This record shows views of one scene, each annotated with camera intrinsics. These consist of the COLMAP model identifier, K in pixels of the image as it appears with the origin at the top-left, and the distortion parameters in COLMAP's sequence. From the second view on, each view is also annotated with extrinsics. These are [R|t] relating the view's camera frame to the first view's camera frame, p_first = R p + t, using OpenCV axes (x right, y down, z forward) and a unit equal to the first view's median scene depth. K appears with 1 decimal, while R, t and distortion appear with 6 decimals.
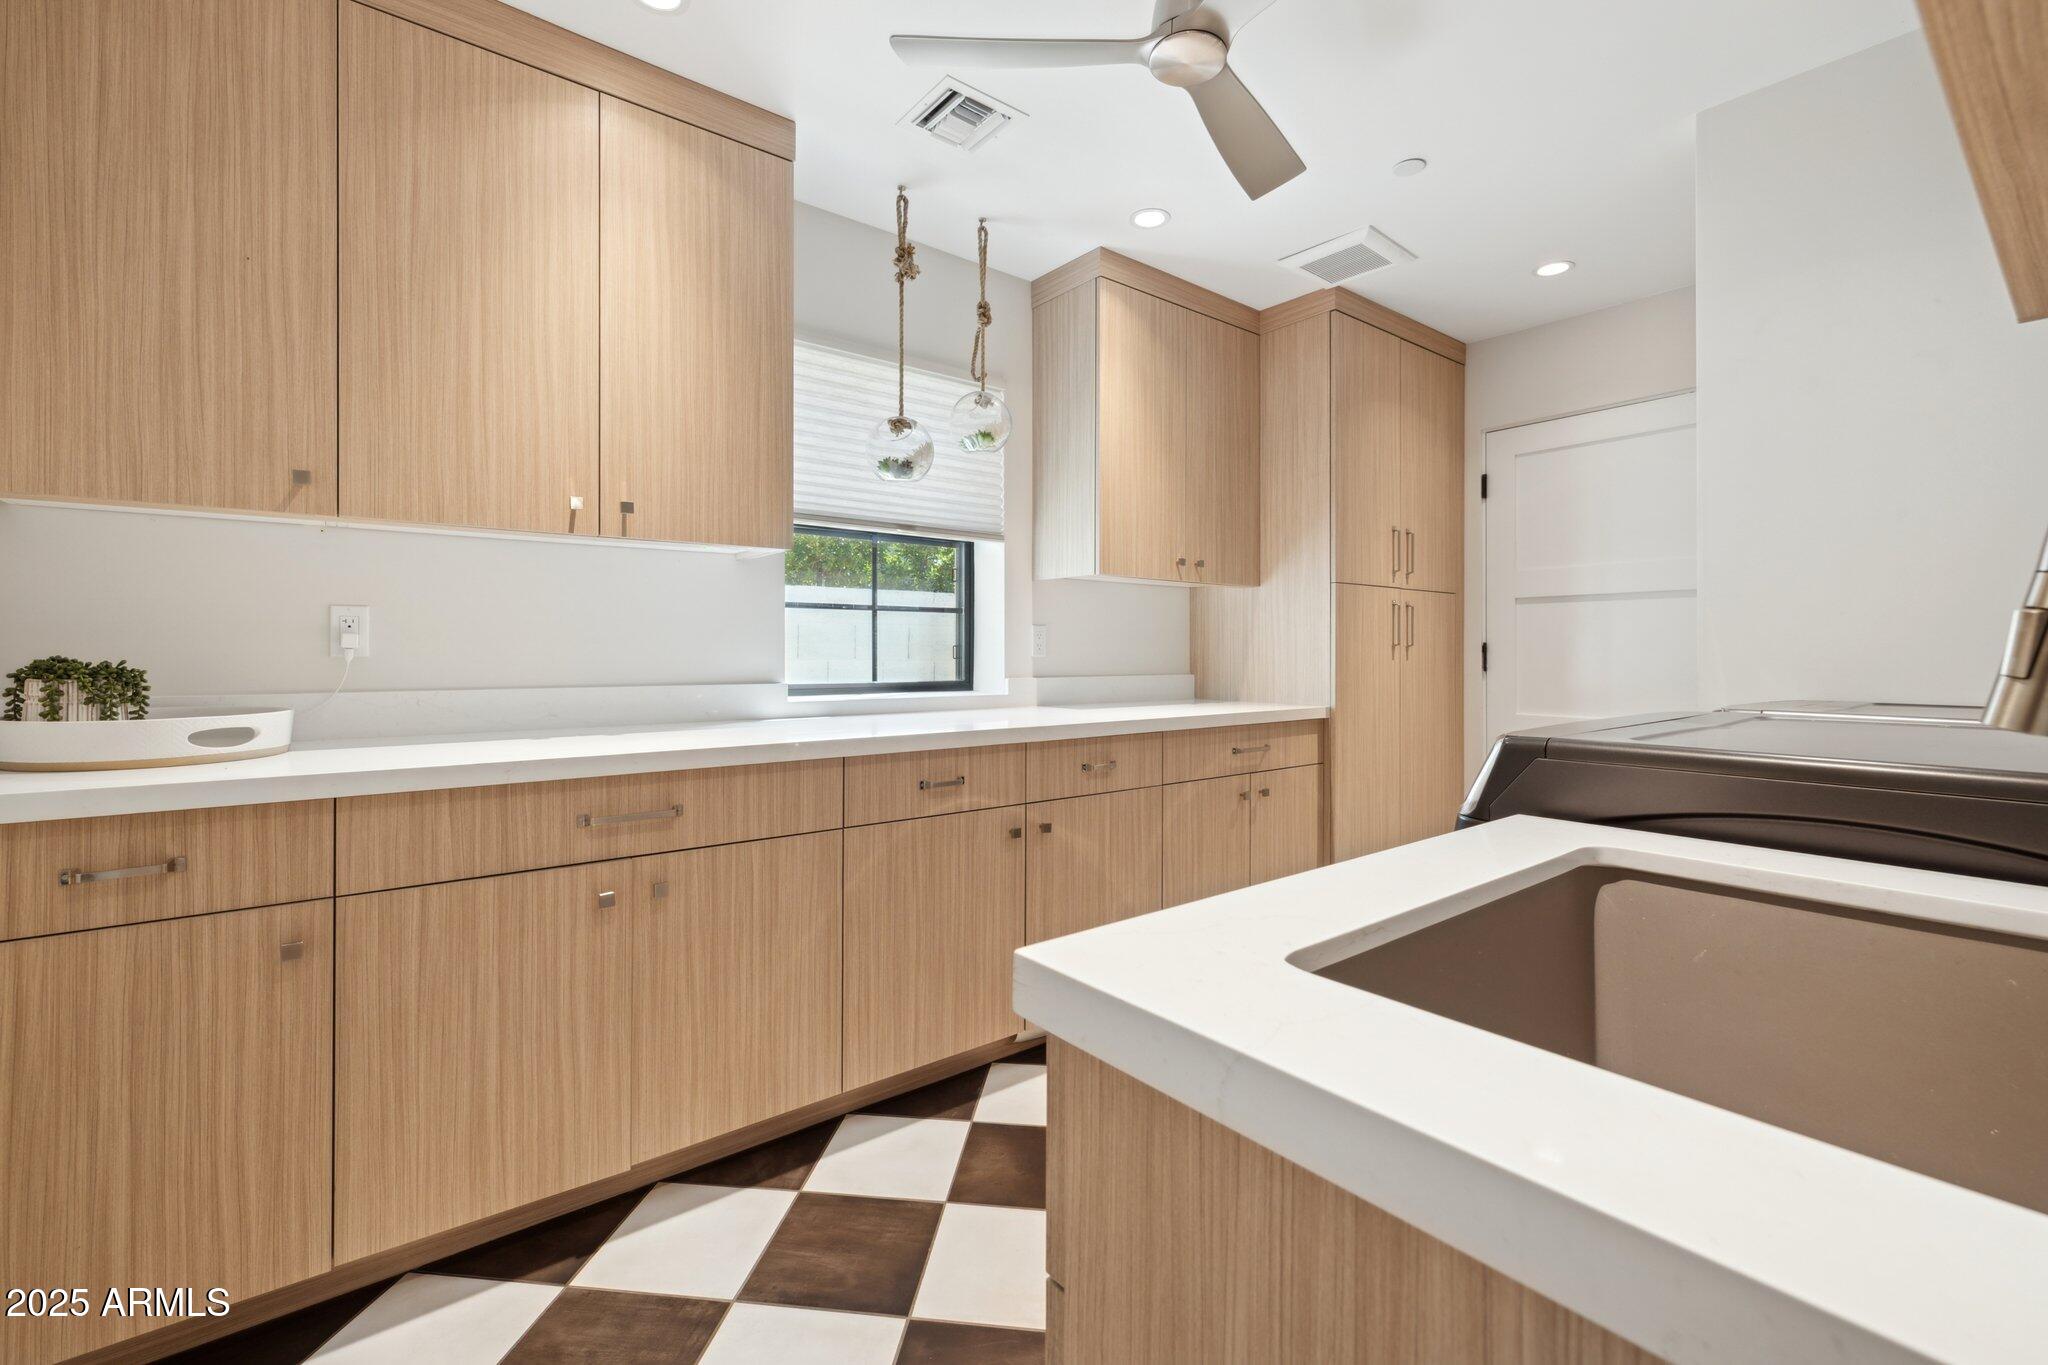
lens RADIAL K [[869.1, 0, 1019.5], [0, 869.1, 657.4], [0, 0, 1]] dist [-0.001288, -0.000152]
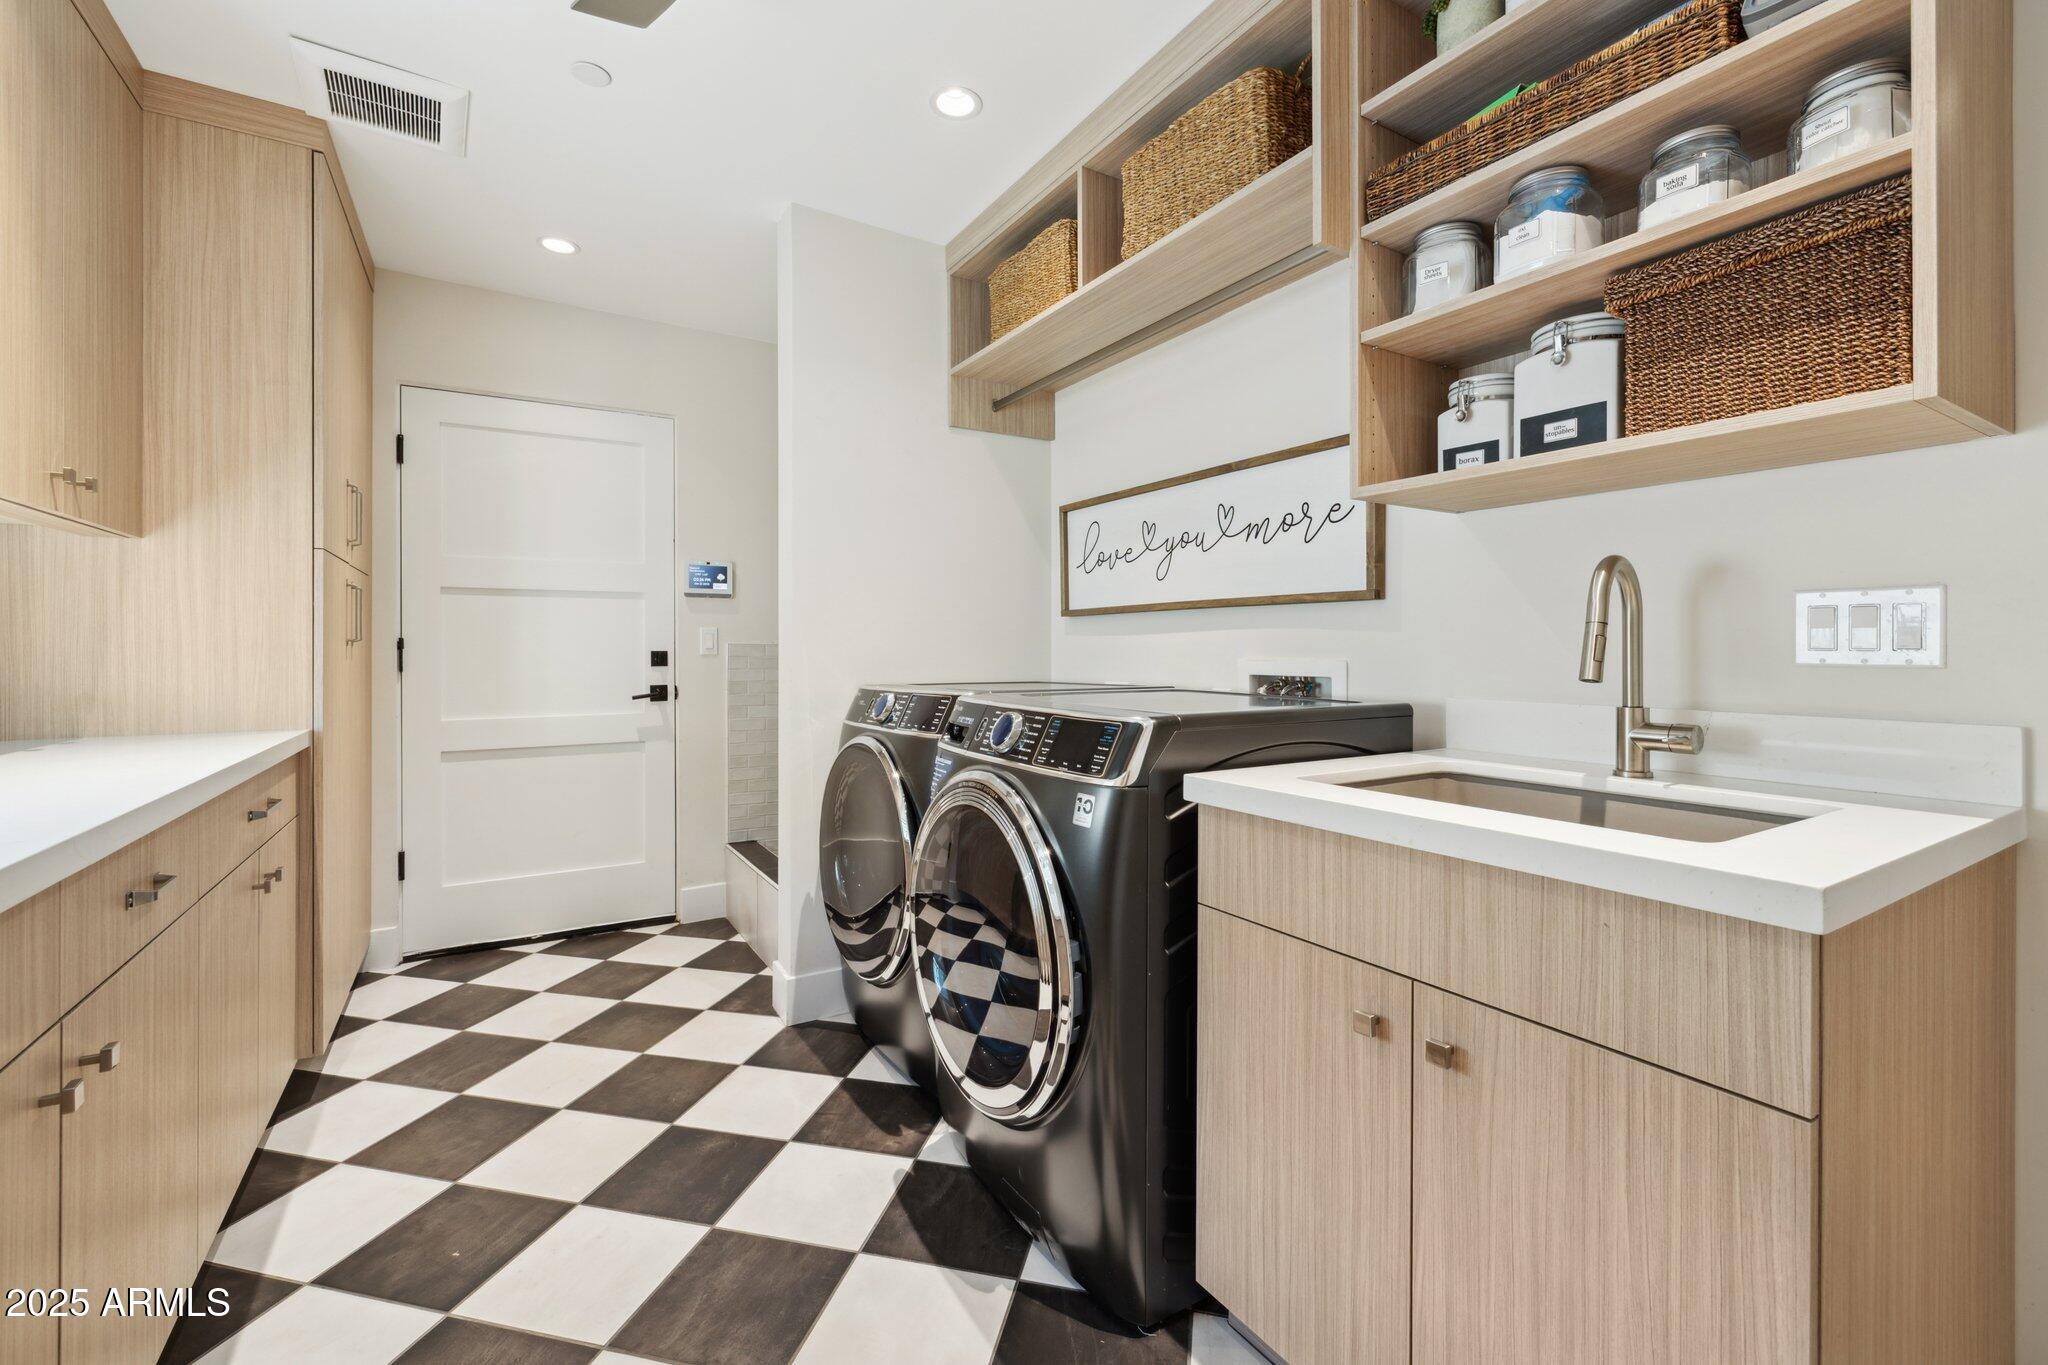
lens RADIAL K [[869.1, 0, 1019.5], [0, 869.1, 657.4], [0, 0, 1]] dist [-0.001288, -0.000152]
pose [[0.107467, -0.011463, 0.994143, -0.250078], [0.004043, 0.999930, 0.011093, -0.005632], [-0.994200, 0.002827, 0.107506, 0.358240]]
